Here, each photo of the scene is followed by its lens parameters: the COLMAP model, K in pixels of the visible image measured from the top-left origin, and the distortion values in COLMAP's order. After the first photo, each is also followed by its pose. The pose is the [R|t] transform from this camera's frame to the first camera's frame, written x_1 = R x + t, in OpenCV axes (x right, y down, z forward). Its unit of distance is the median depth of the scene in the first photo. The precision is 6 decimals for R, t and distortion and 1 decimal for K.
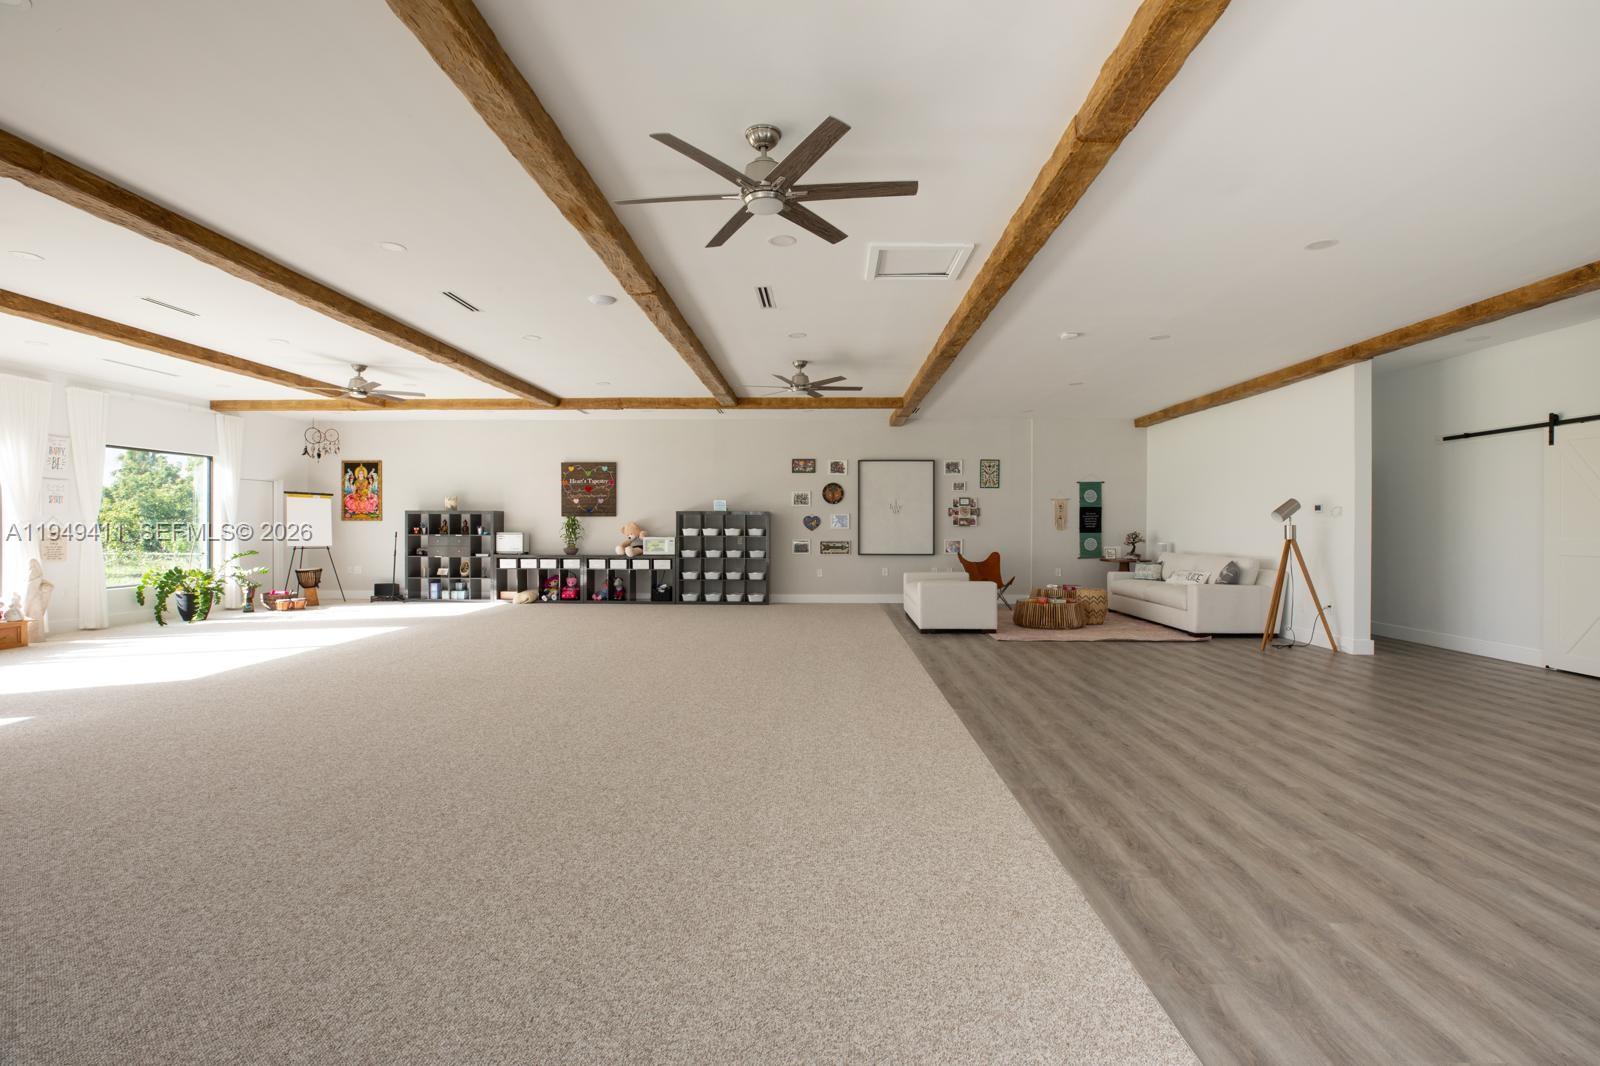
lens RADIAL K [[666.9, 0, 797.2], [0, 666.9, 529.3], [0, 0, 1]] dist [0.000697, 0.000332]
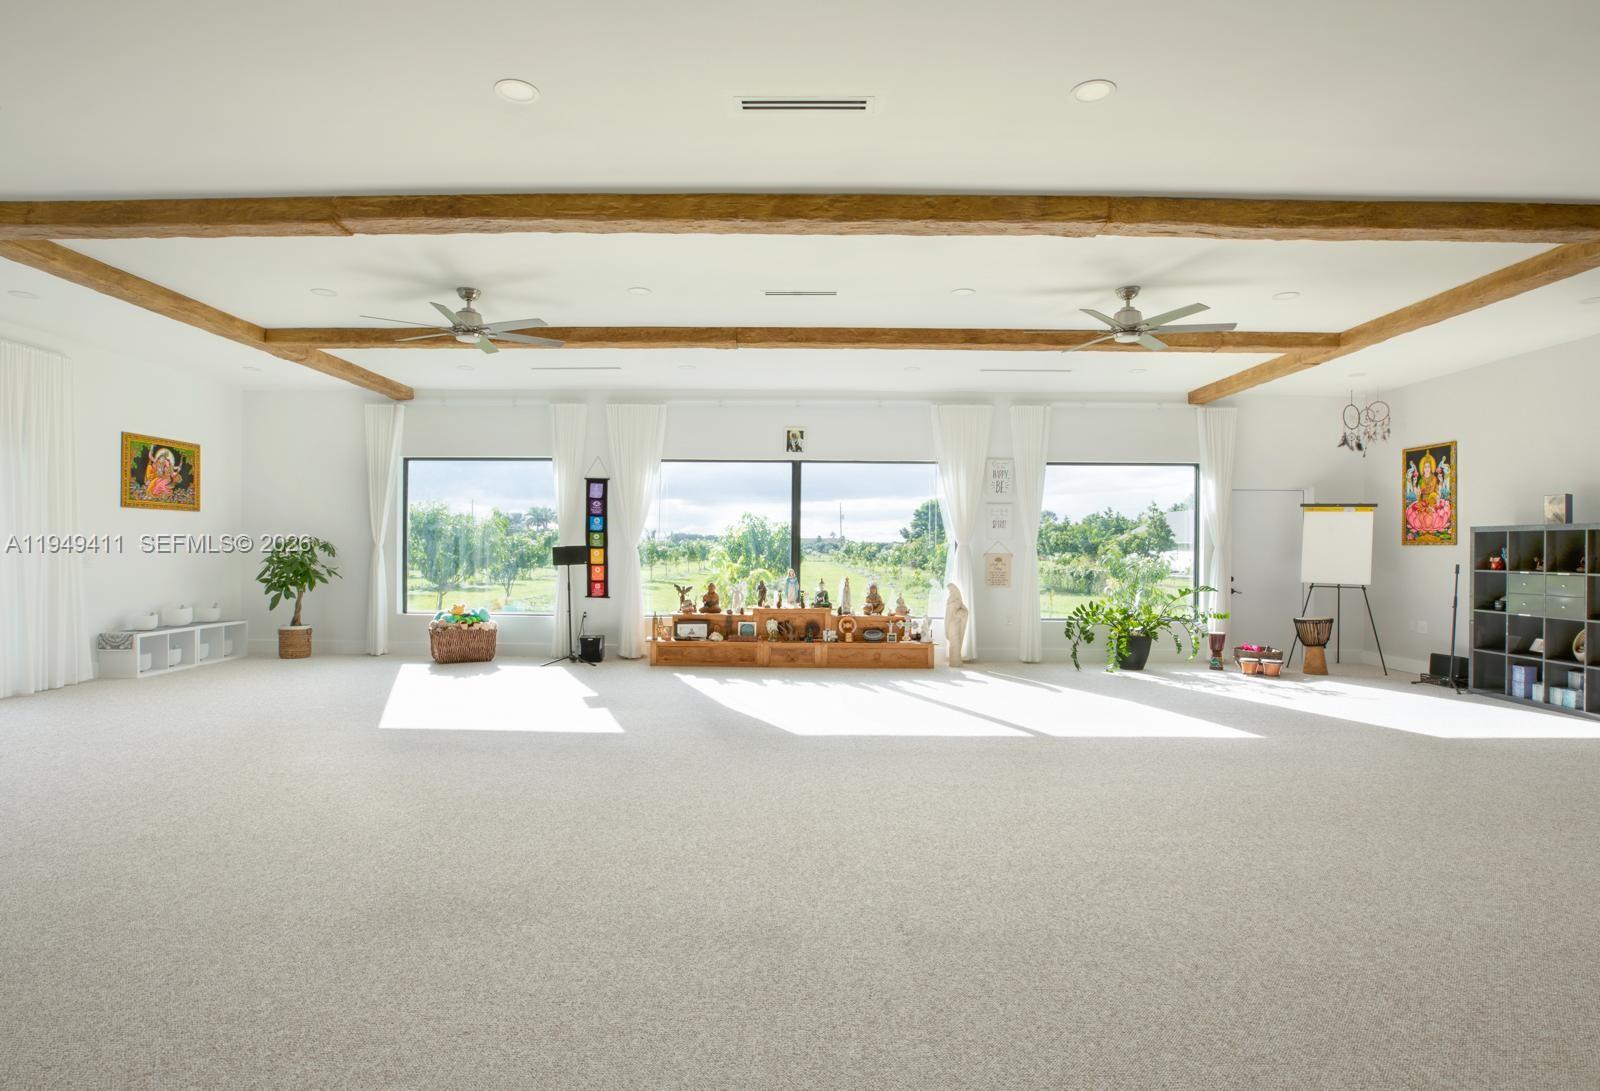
lens RADIAL K [[816.0, 0, 800.0], [0, 816.0, 545.5], [0, 0, 1]] dist [-0.039154, 0.000834]
pose [[0.029171, -0.006348, -0.999554, 0.047062], [-0.013288, 0.999889, -0.006738, -0.000577], [0.999486, 0.013479, 0.029083, 0.427946]]
